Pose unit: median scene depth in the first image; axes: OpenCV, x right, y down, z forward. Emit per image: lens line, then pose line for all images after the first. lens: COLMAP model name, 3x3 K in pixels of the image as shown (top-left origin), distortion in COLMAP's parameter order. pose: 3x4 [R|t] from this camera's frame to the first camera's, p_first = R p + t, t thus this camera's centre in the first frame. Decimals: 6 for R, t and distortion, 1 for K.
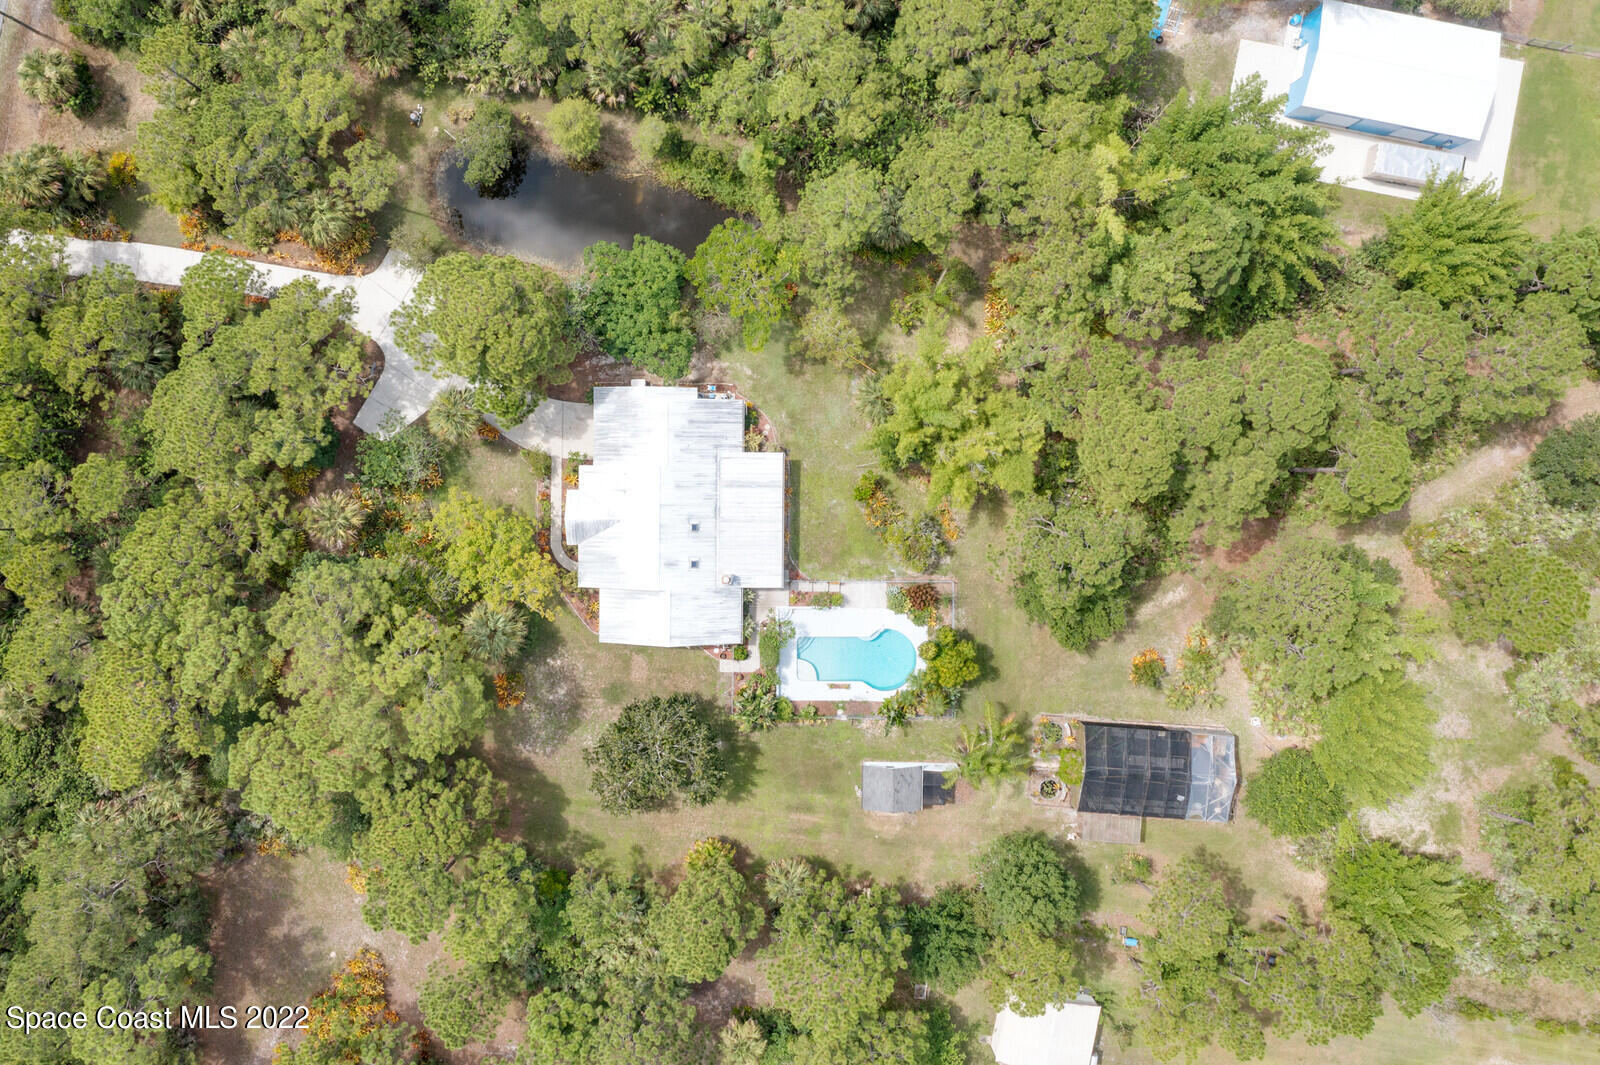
lens RADIAL K [[1829.7, 0, 798.2], [0, 1829.7, 531.6], [0, 0, 1]] dist [-0.014368, 0.000000]
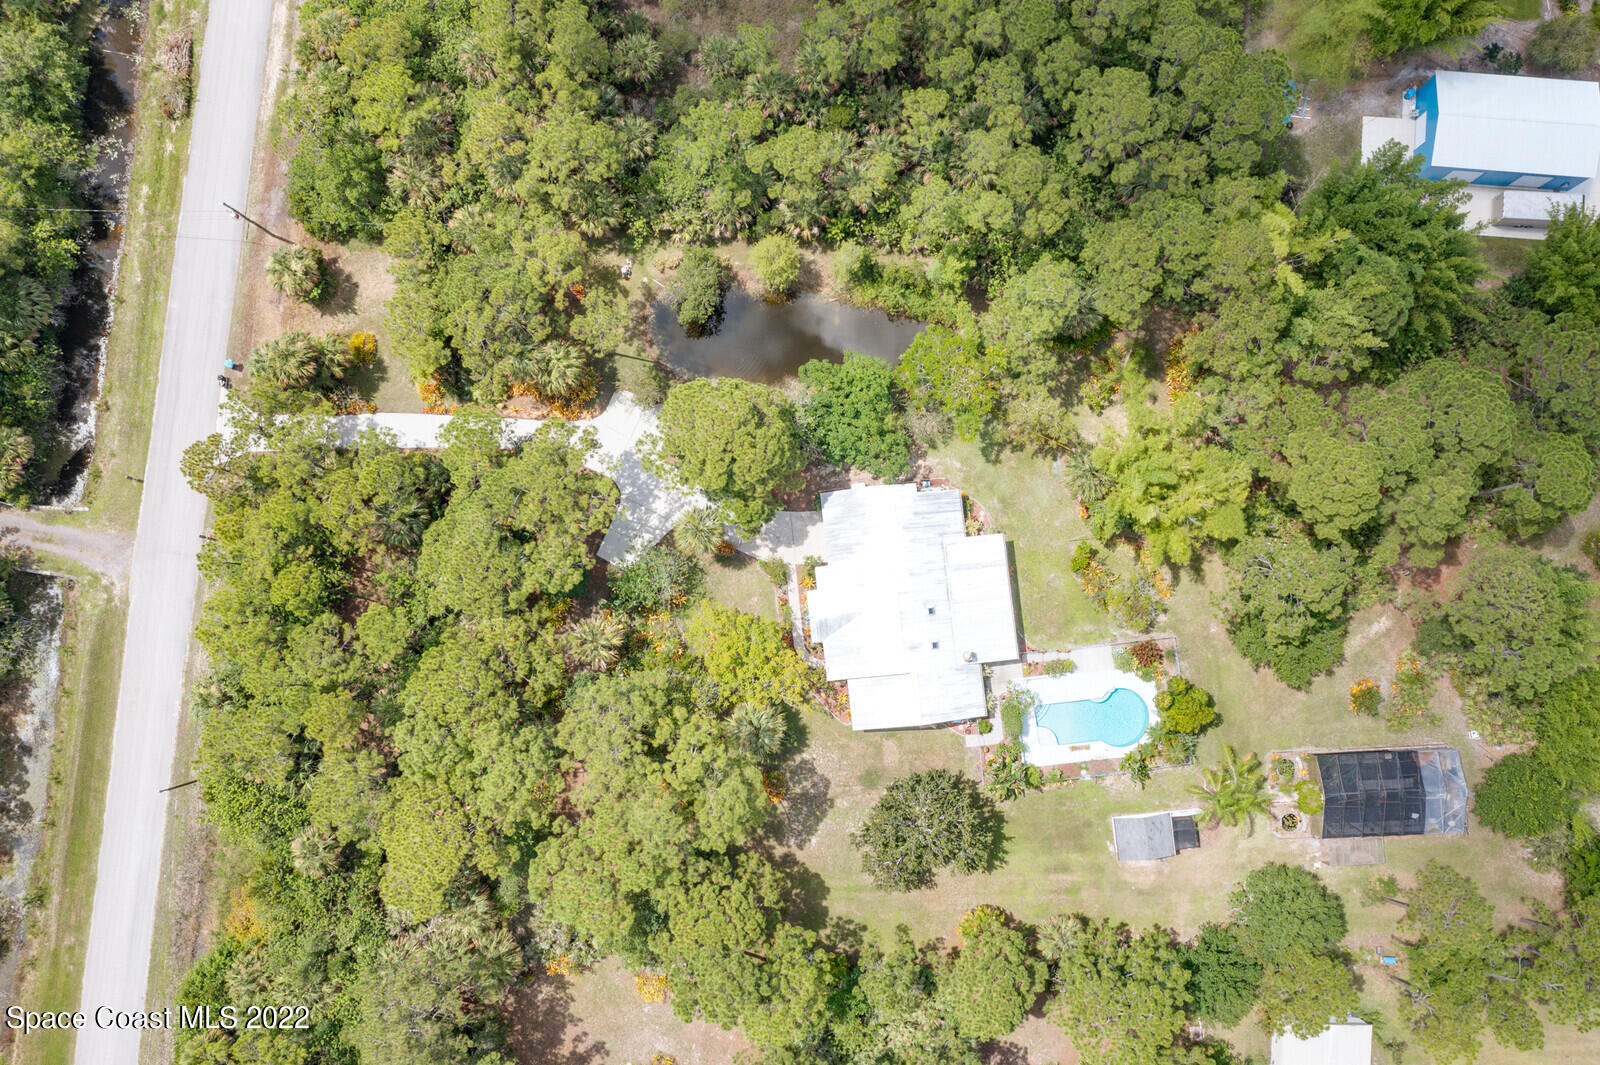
lens RADIAL K [[1829.7, 0, 803.7], [0, 1829.7, 533.8], [0, 0, 1]] dist [-0.014368, 0.000000]
pose [[0.993101, -0.116771, 0.010712, -0.137246], [0.117217, 0.986069, -0.118017, 0.070958], [0.003218, 0.118459, 0.992954, -0.066970]]
